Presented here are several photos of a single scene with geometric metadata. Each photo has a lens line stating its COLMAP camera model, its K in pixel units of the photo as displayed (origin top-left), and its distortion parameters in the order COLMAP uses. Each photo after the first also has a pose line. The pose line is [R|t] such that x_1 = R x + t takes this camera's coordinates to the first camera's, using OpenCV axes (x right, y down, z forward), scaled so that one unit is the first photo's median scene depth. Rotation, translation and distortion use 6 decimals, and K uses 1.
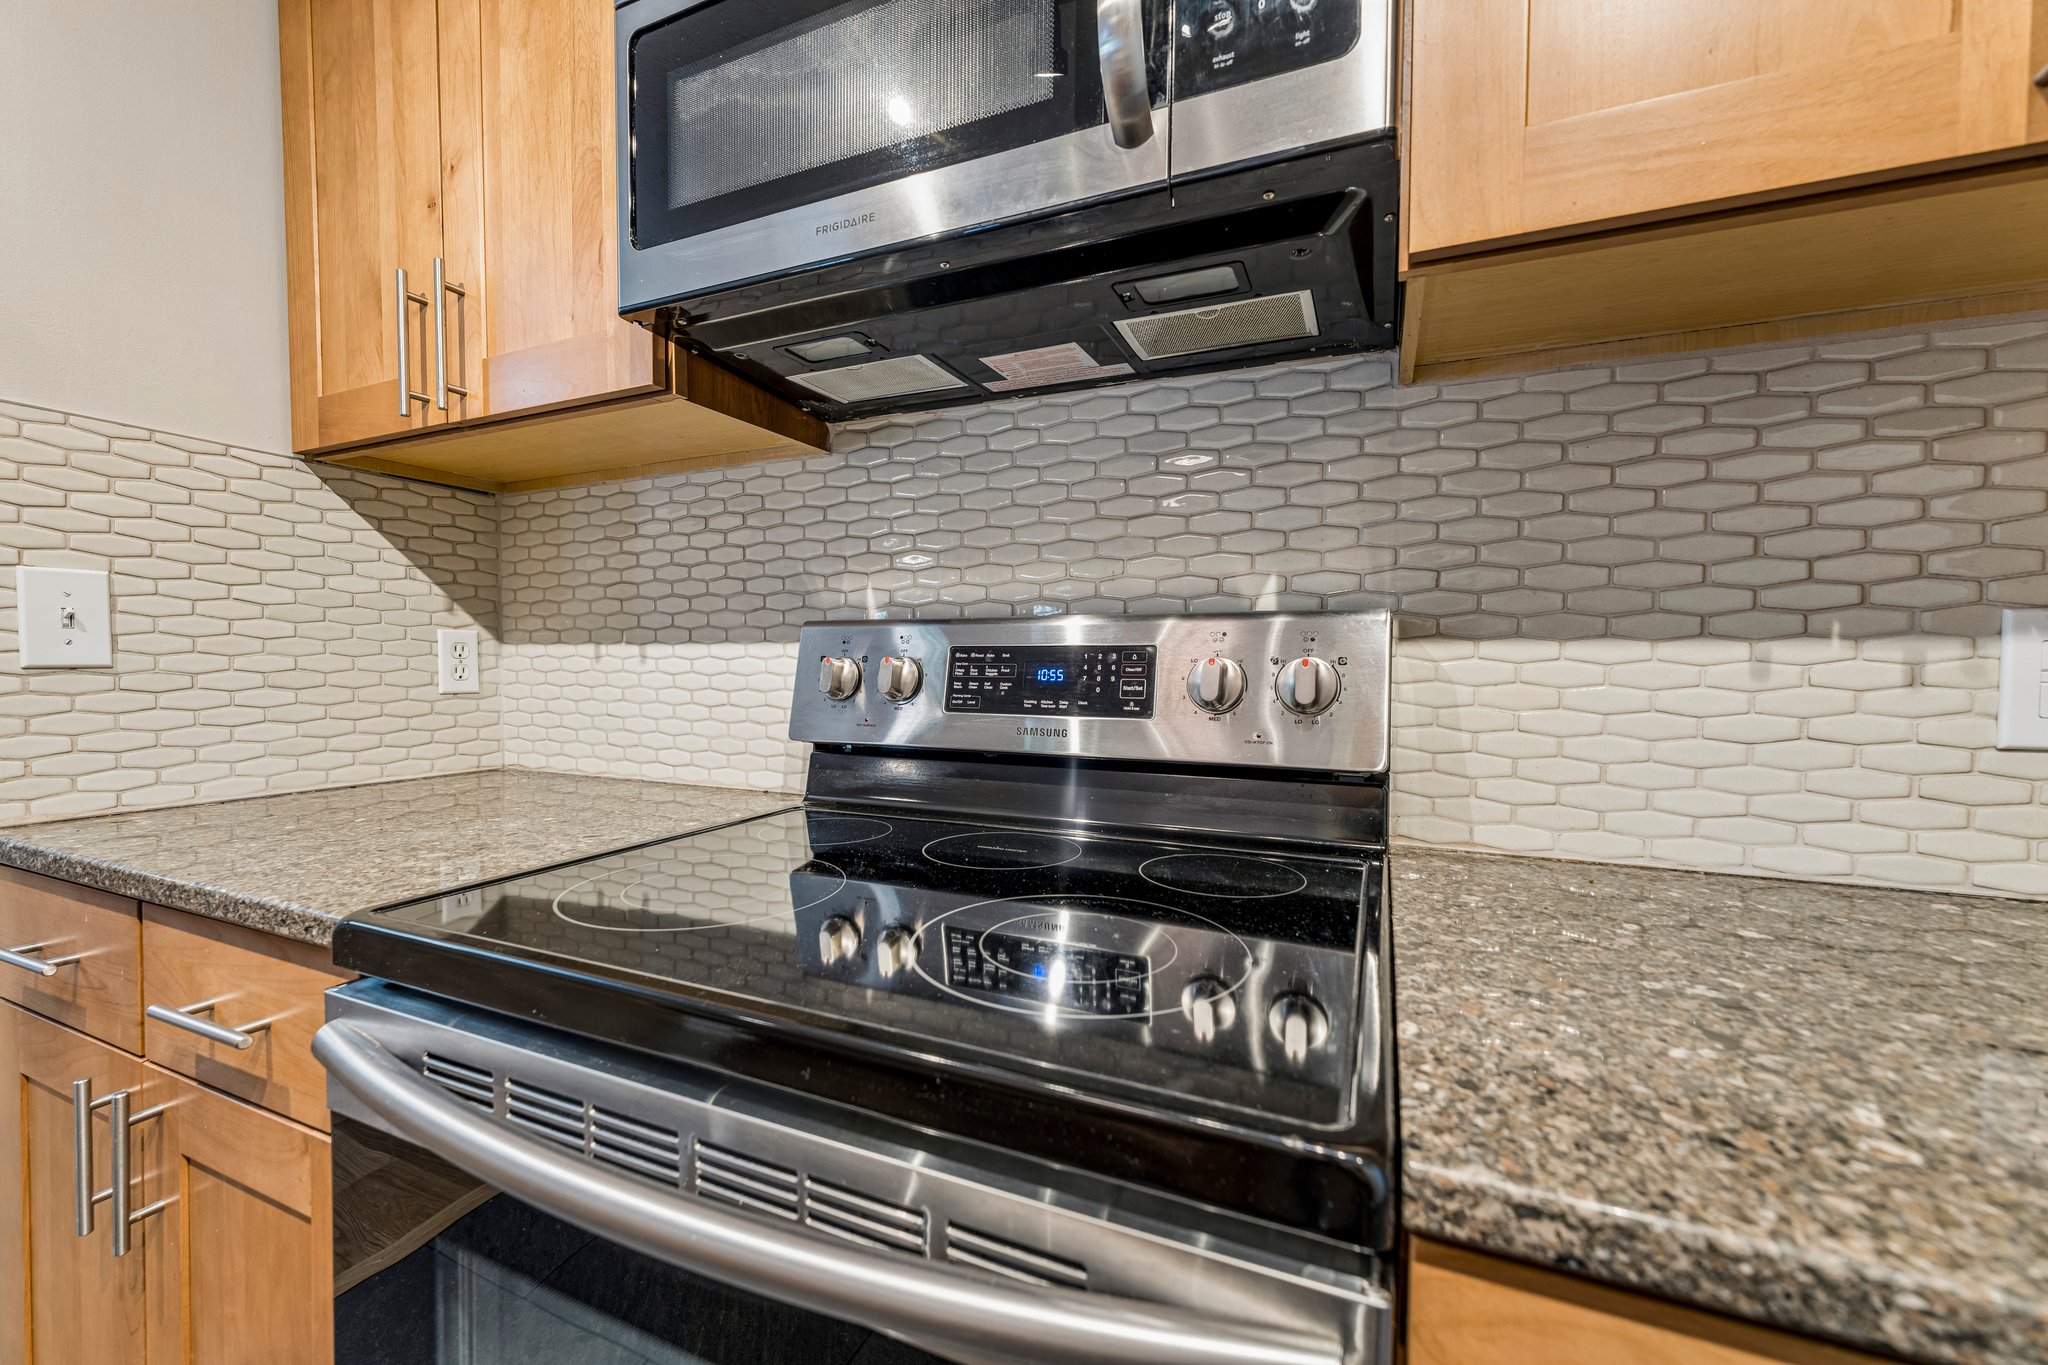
lens RADIAL K [[809.7, 0, 1021.8], [0, 809.7, 674.3], [0, 0, 1]] dist [-0.001567, -0.000395]
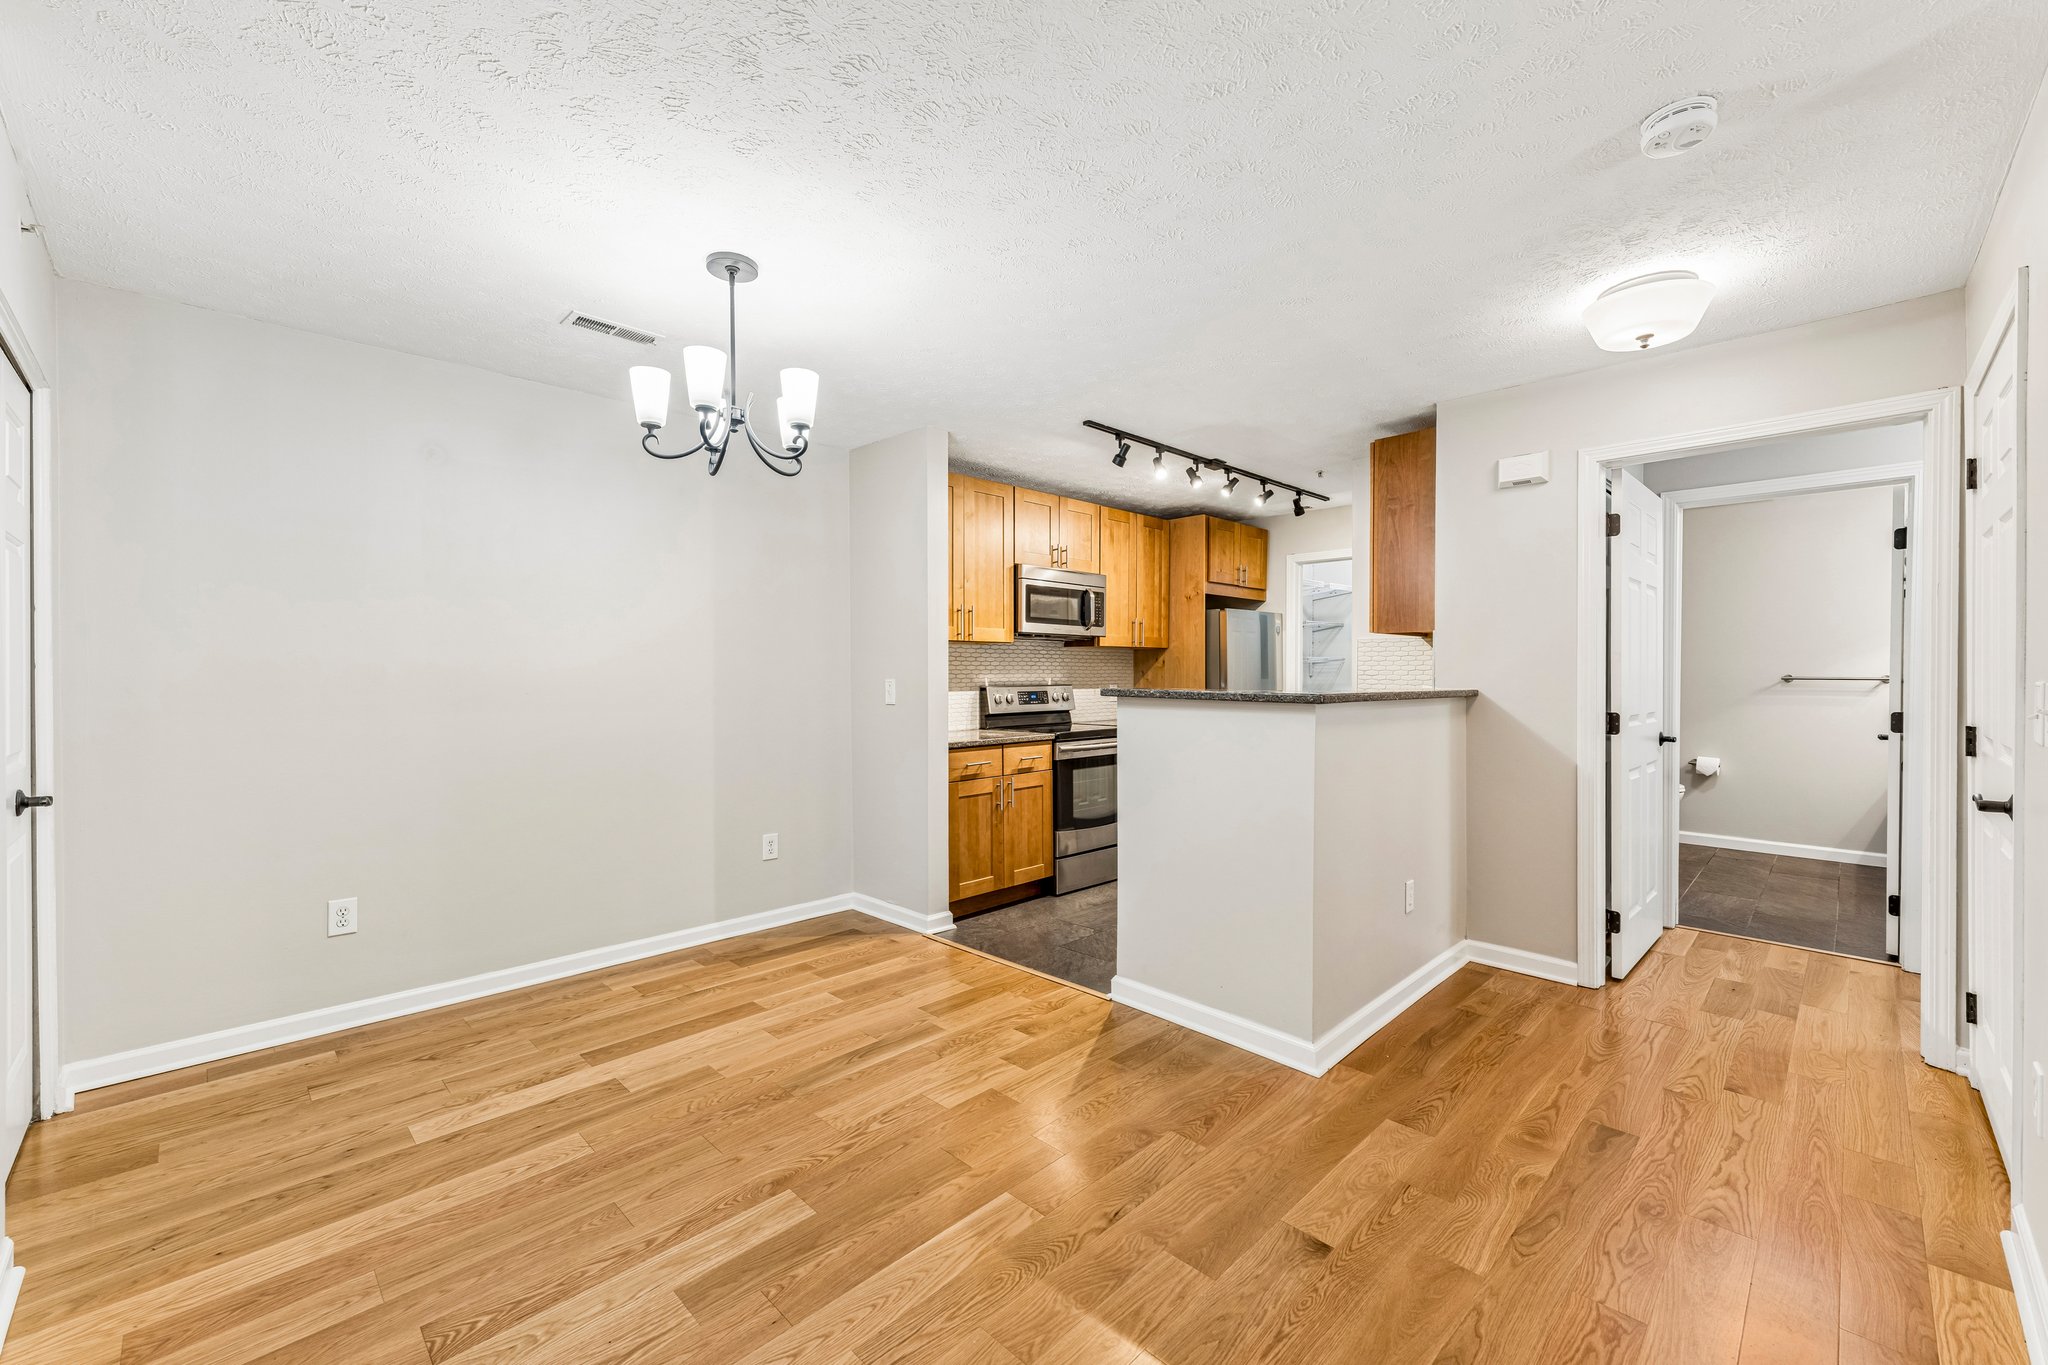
lens RADIAL K [[814.6, 0, 1023.1], [0, 814.6, 685.6], [0, 0, 1]] dist [-0.000701, 0.000194]
pose [[0.374689, -0.017886, 0.926978, -4.673017], [0.024157, 0.999663, 0.009524, -0.115751], [-0.926836, 0.018824, 0.374995, -0.880253]]
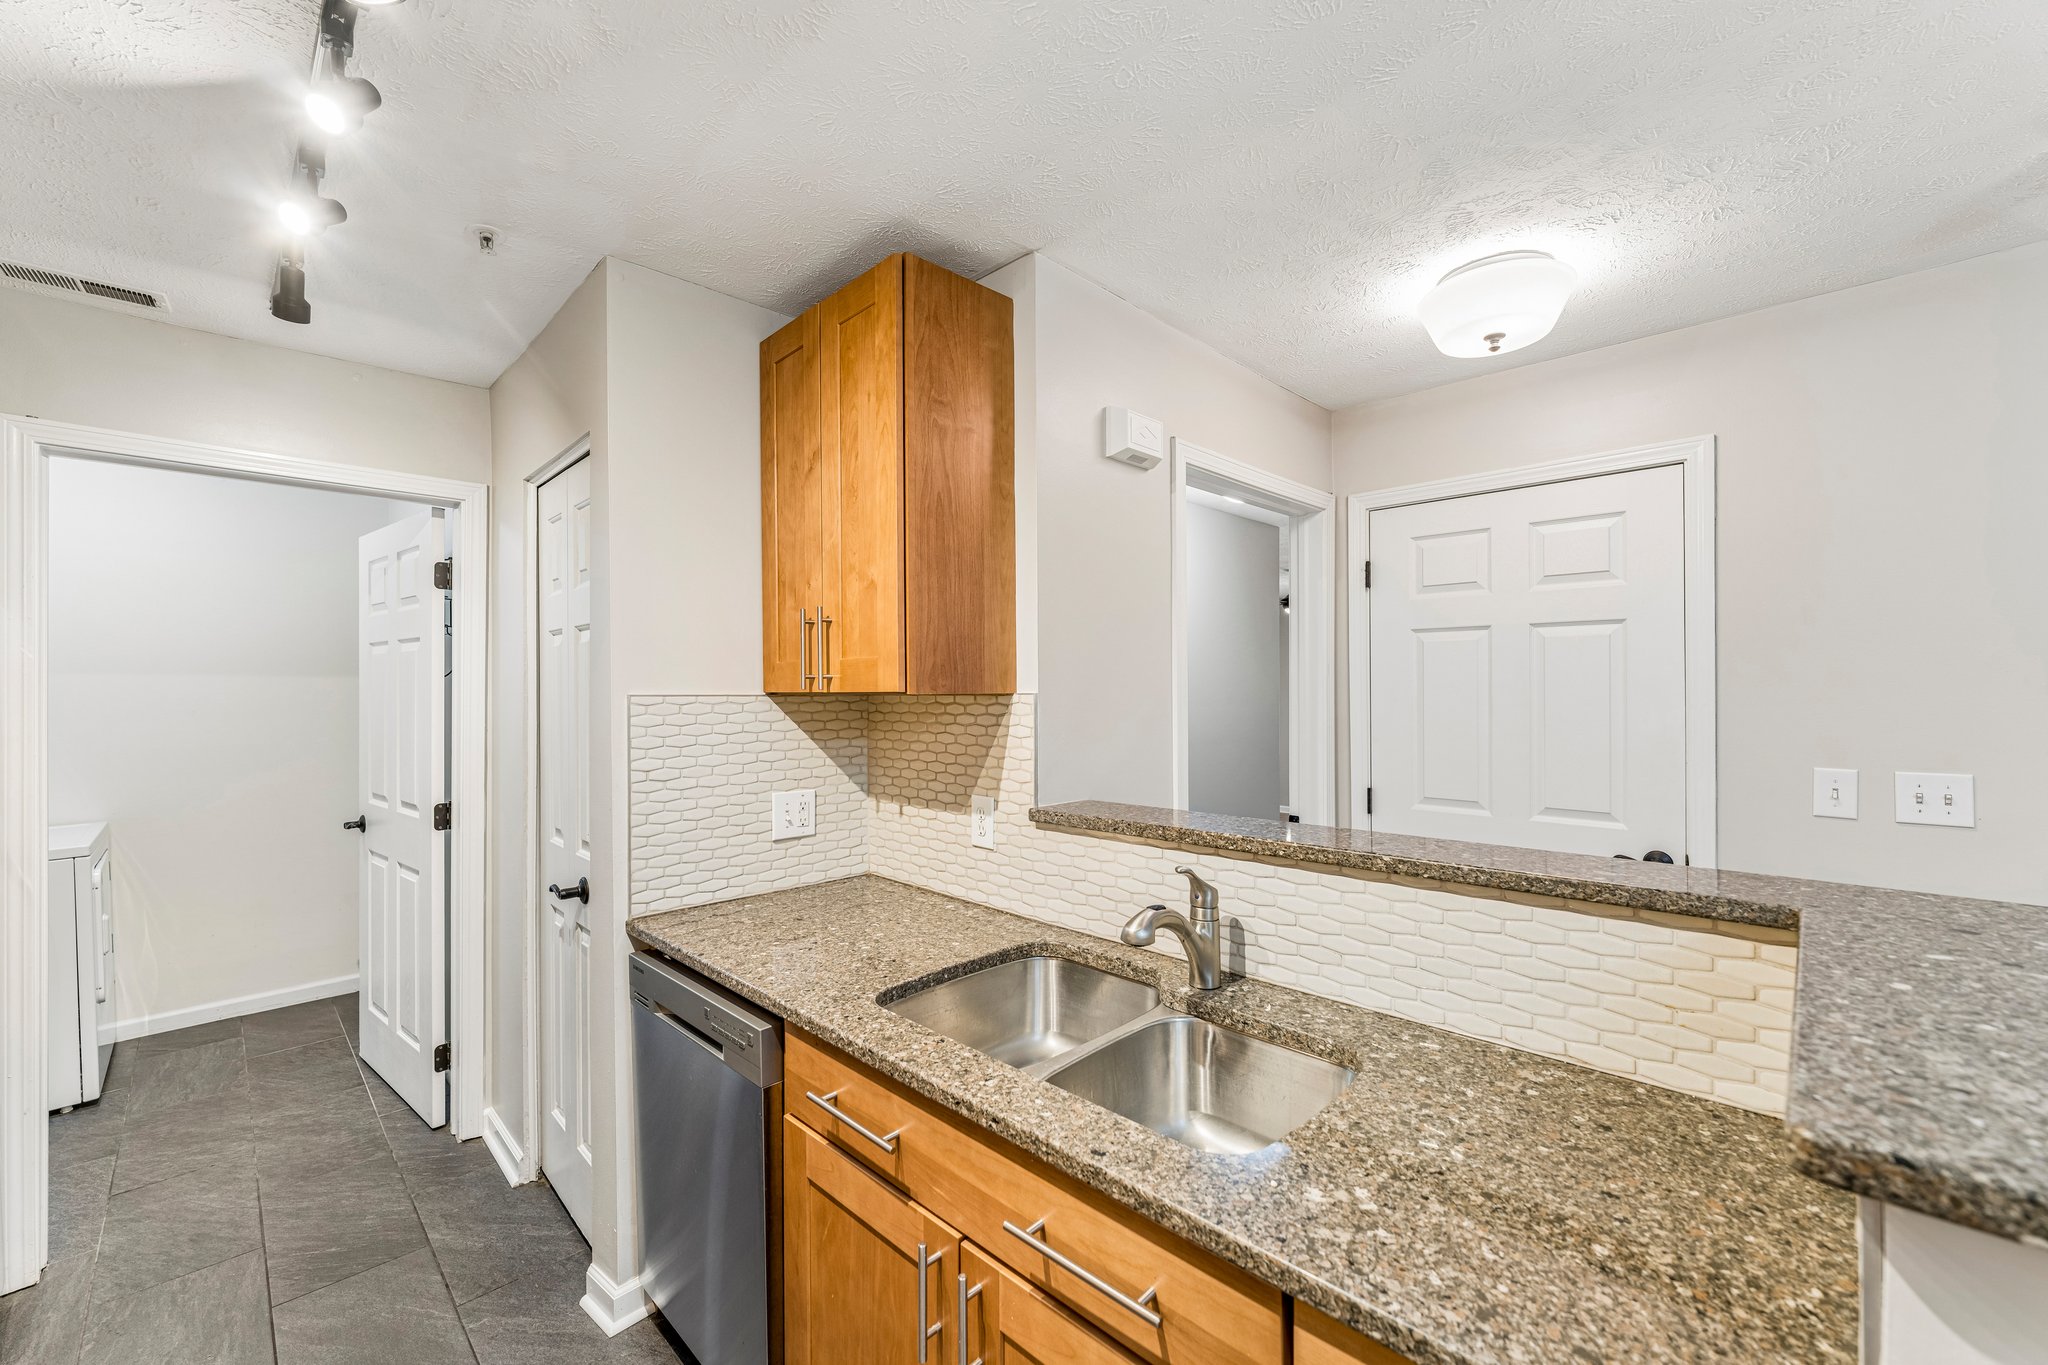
lens RADIAL K [[814.6, 0, 1023.1], [0, 814.6, 685.6], [0, 0, 1]] dist [-0.000701, 0.000194]
pose [[-0.932142, 0.003361, 0.362078, -1.385851], [0.011899, 0.999701, 0.021353, -0.331654], [-0.361898, 0.024213, -0.931903, 0.462008]]
